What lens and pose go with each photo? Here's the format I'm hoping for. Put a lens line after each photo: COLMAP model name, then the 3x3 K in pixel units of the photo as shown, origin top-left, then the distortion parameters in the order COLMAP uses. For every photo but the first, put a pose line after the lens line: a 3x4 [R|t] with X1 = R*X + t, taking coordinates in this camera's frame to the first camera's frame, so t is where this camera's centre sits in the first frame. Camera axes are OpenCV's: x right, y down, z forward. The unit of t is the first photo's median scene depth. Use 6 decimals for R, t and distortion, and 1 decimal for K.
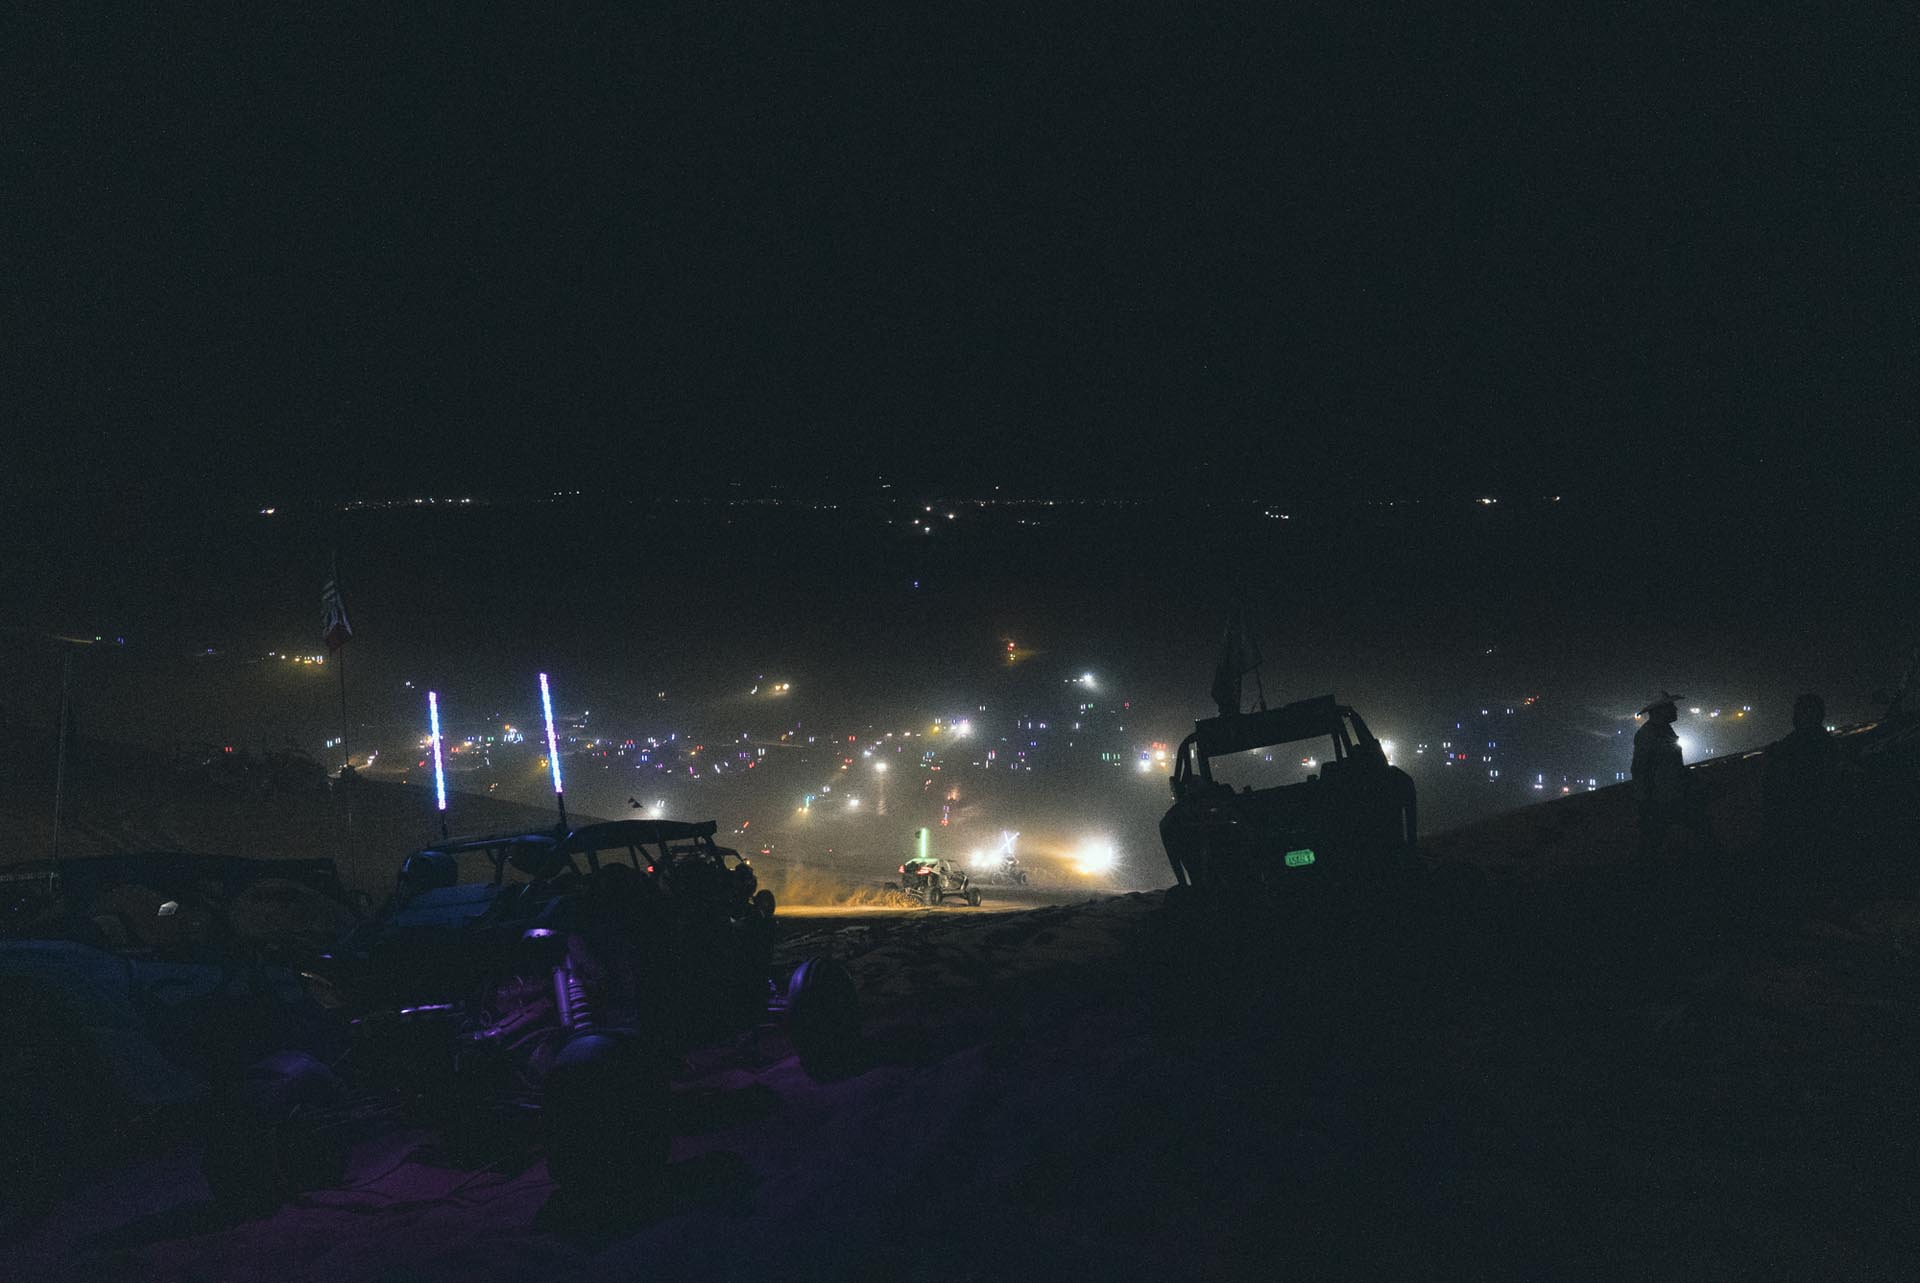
lens RADIAL K [[1279.2, 0, 938.2], [0, 1279.2, 641.9], [0, 0, 1]] dist [-0.025269, 0.004950]
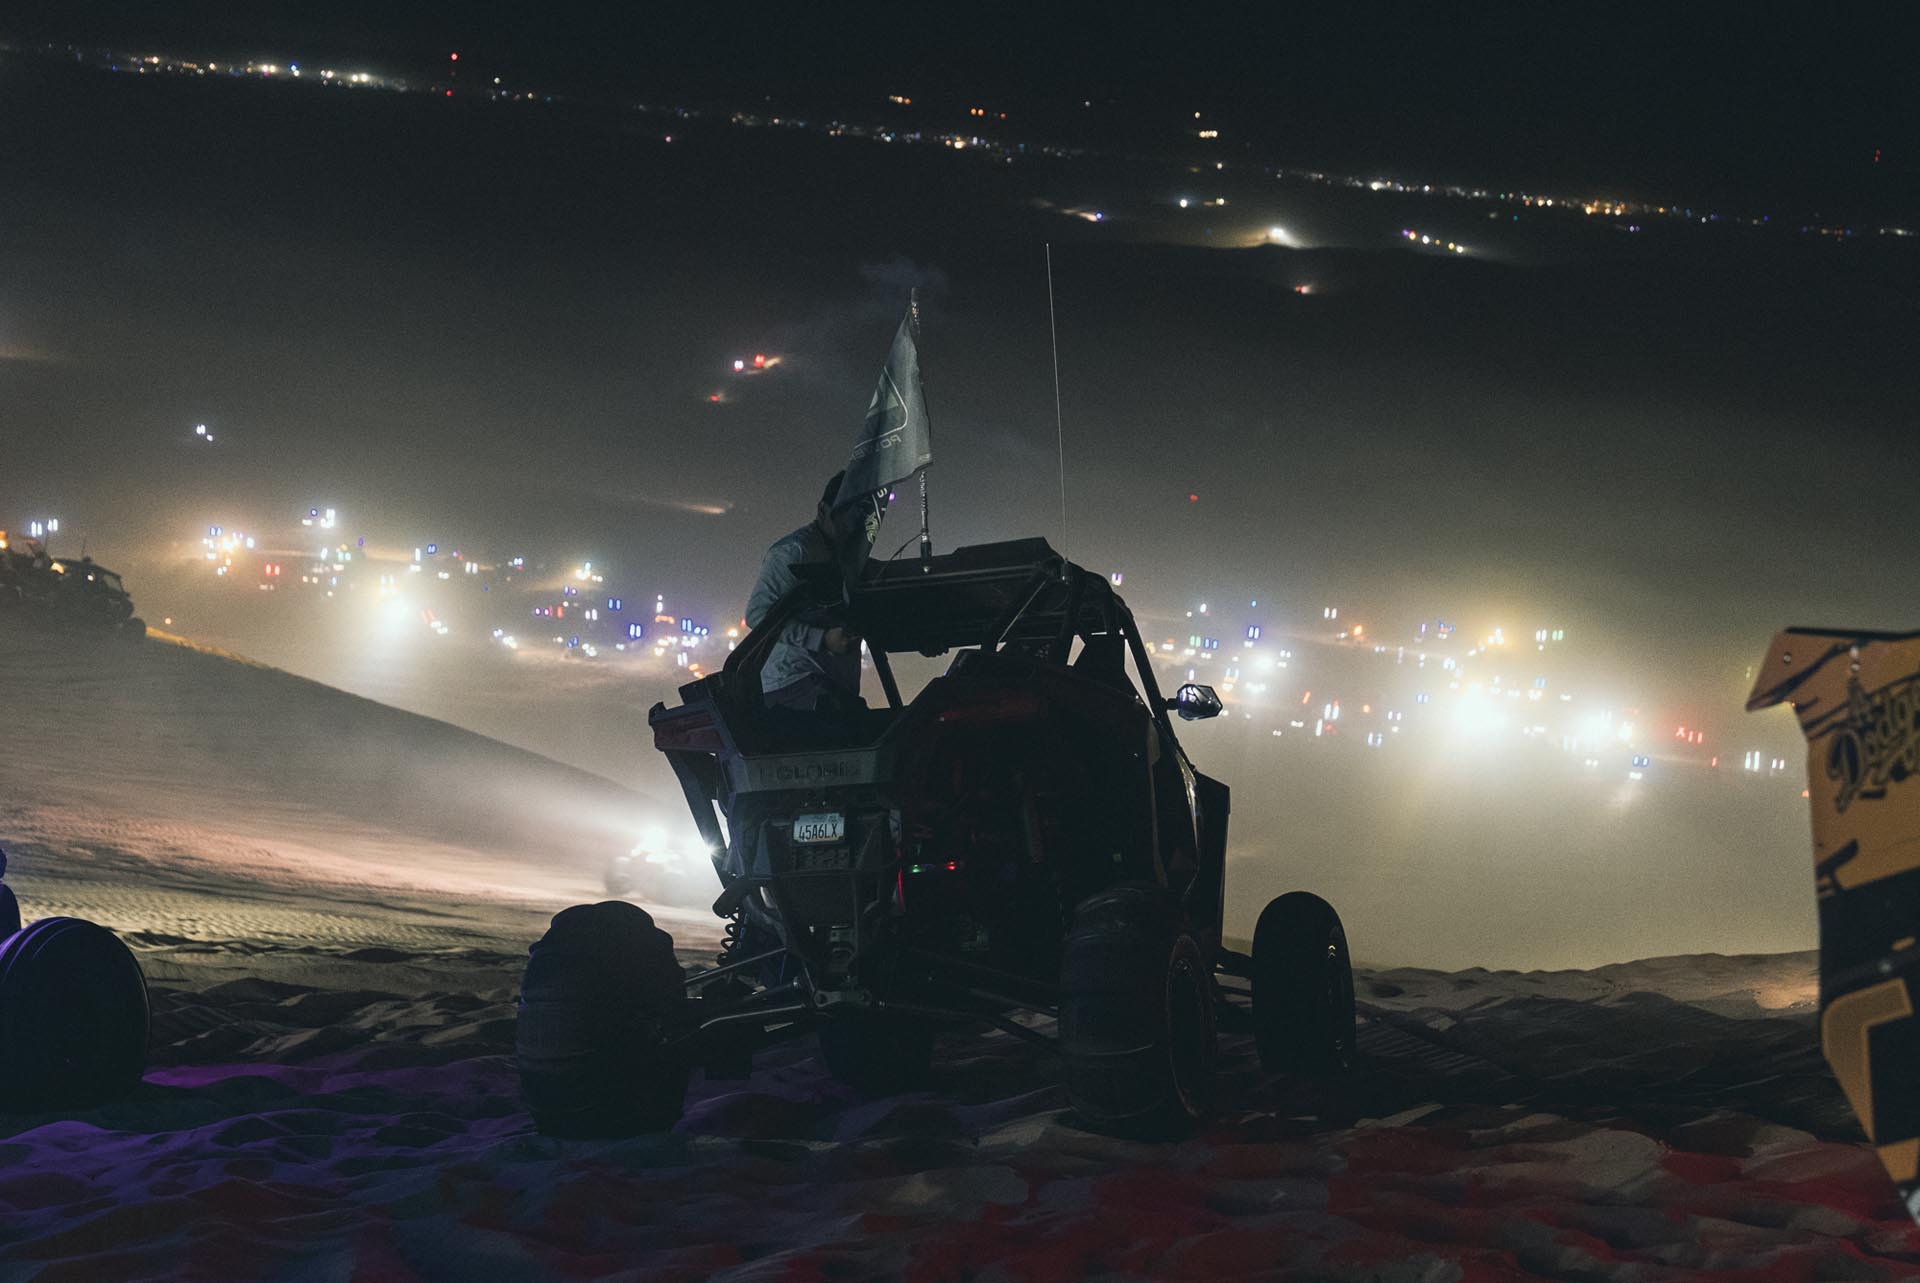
lens RADIAL K [[2612.0, 0, 960.0], [0, 2612.0, 641.5], [0, 0, 1]] dist [0.041150, 0.008238]
pose [[0.986036, 0.121501, -0.113890, 0.469134], [-0.112970, 0.990484, 0.078602, 0.004555], [0.122357, -0.064638, 0.990379, -0.041082]]
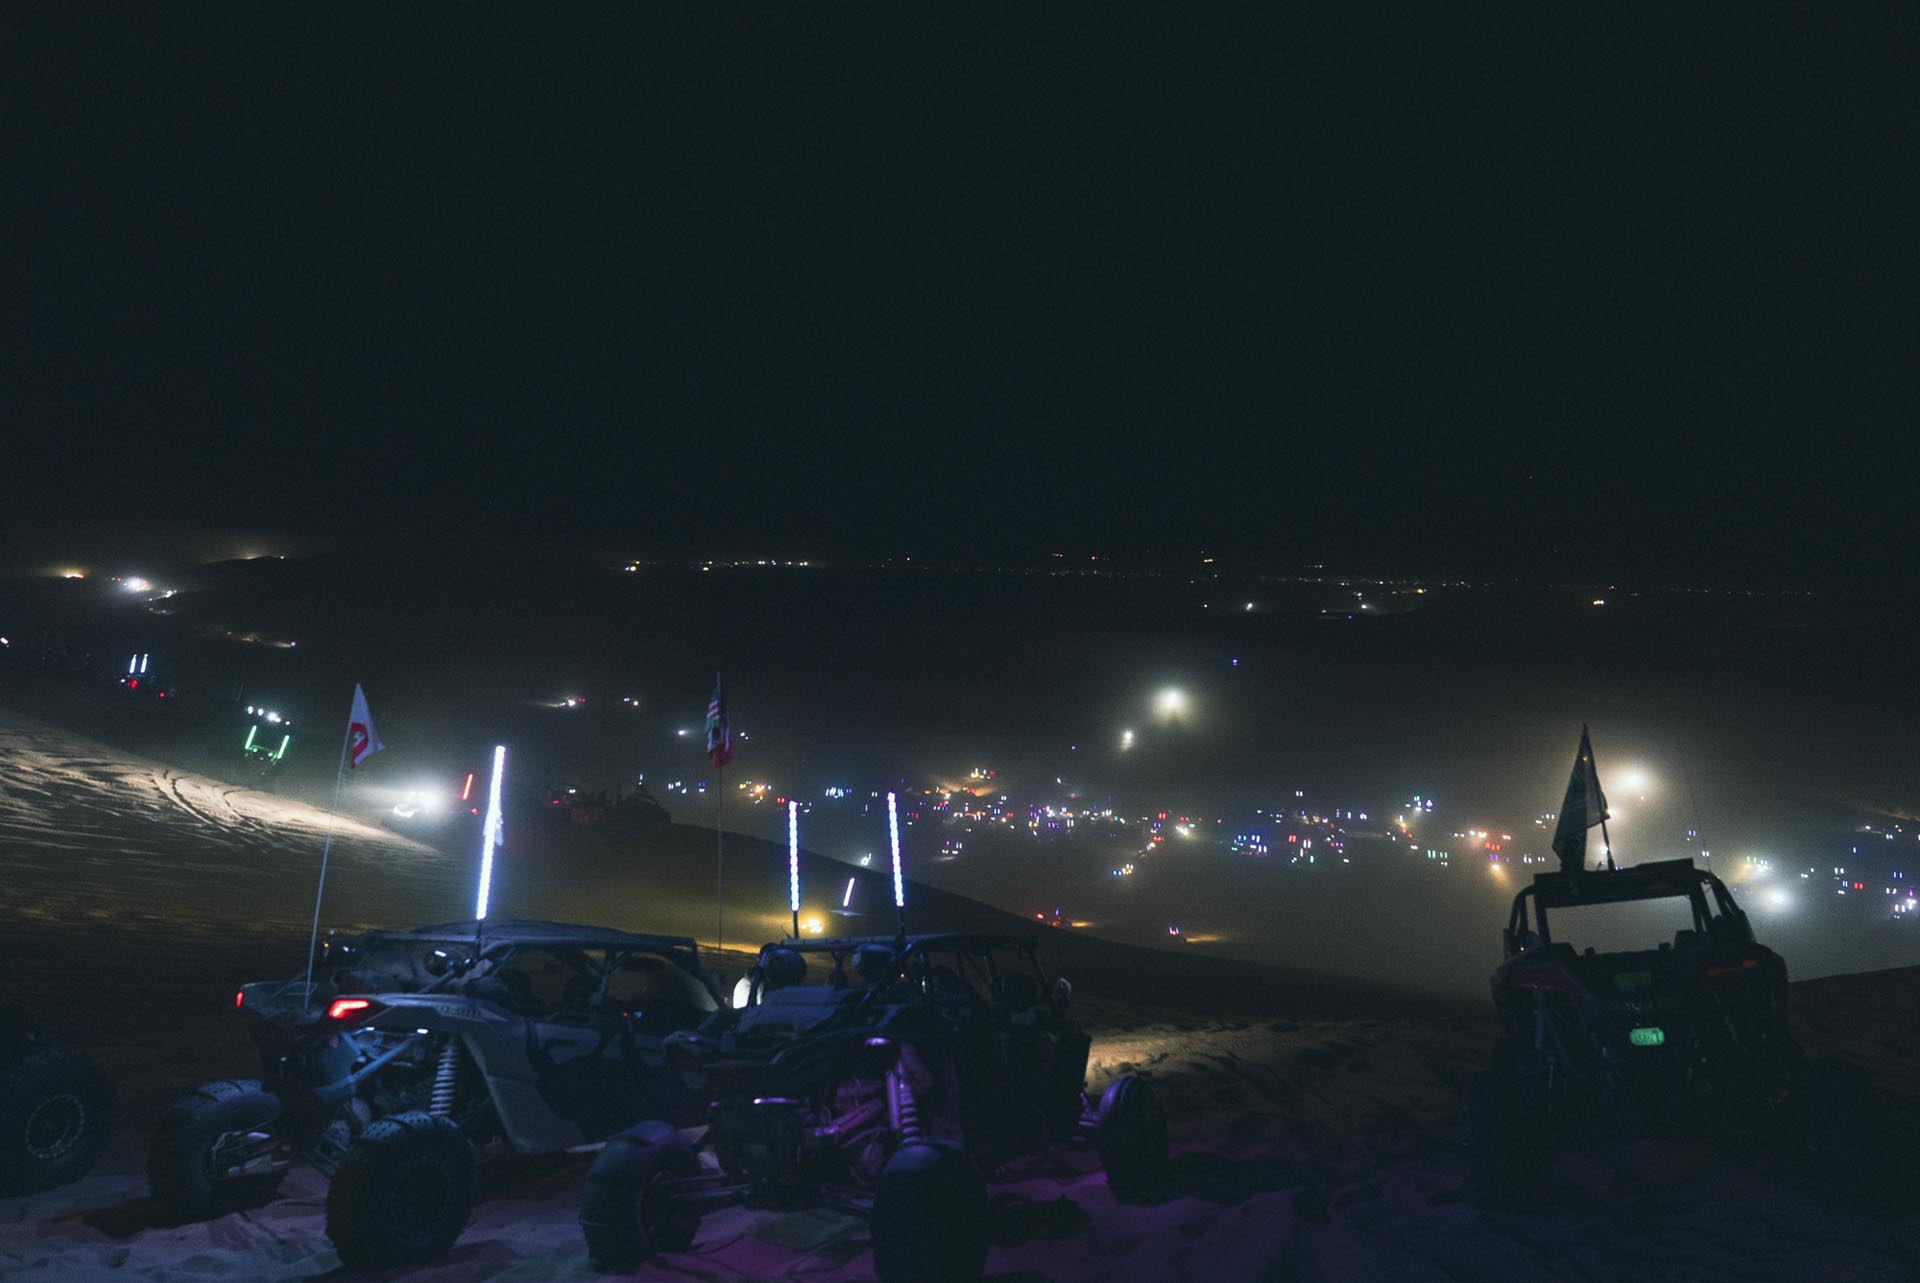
lens RADIAL K [[1281.4, 0, 955.9], [0, 1281.4, 639.1], [0, 0, 1]] dist [-0.061168, 0.066367]
pose [[0.972182, 0.040612, -0.230679, -0.011168], [-0.053896, 0.997213, -0.051580, -0.050455], [0.227942, 0.062578, 0.971662, -0.047487]]
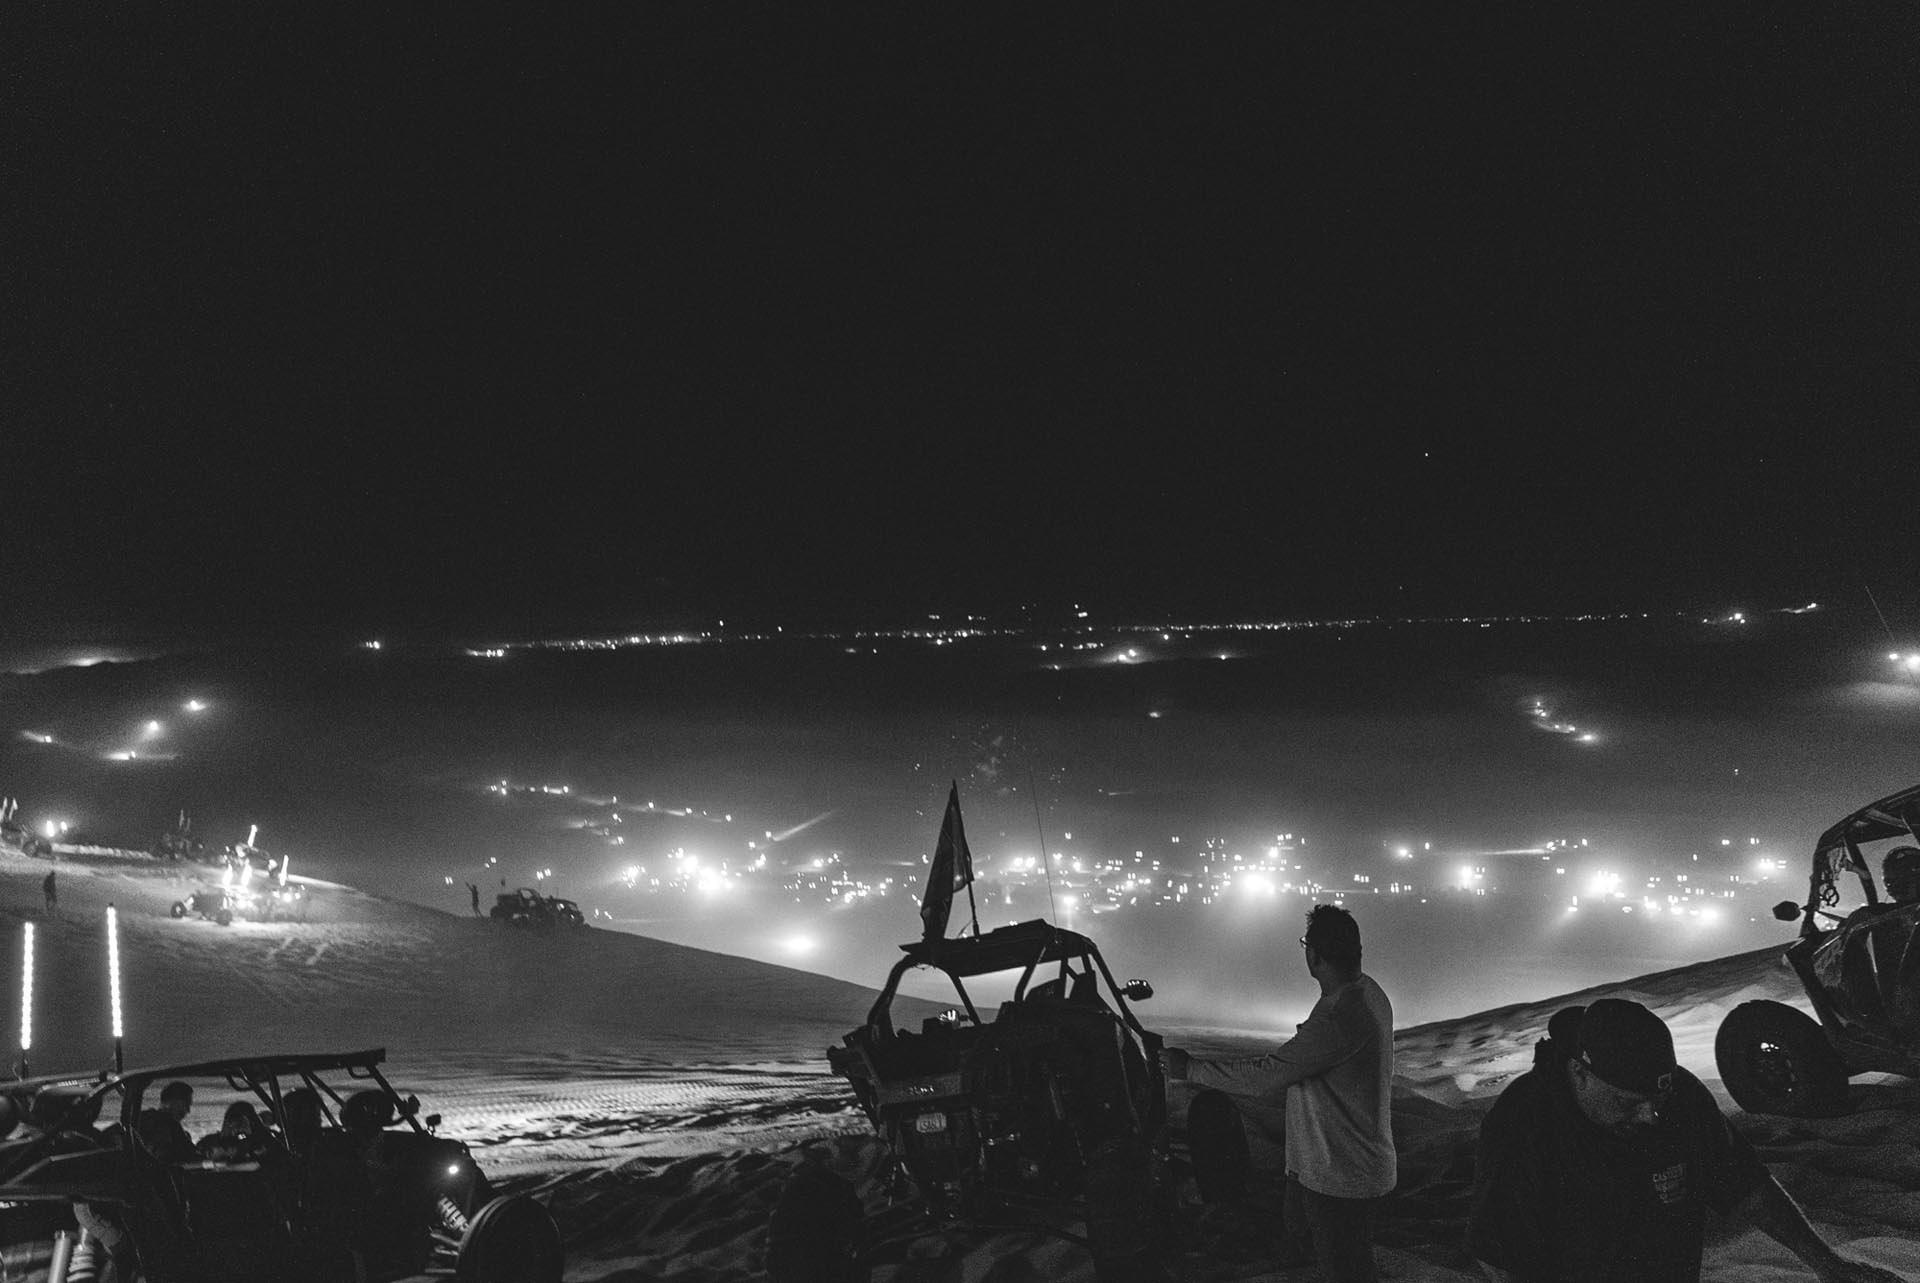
lens RADIAL K [[1276.5, 0, 961.2], [0, 1276.5, 669.7], [0, 0, 1]] dist [-0.023087, 0.005510]
pose [[0.990177, -0.019631, -0.138431, 0.446016], [0.008601, 0.996771, -0.079834, -0.071022], [0.139552, 0.077860, 0.987149, 0.130048]]
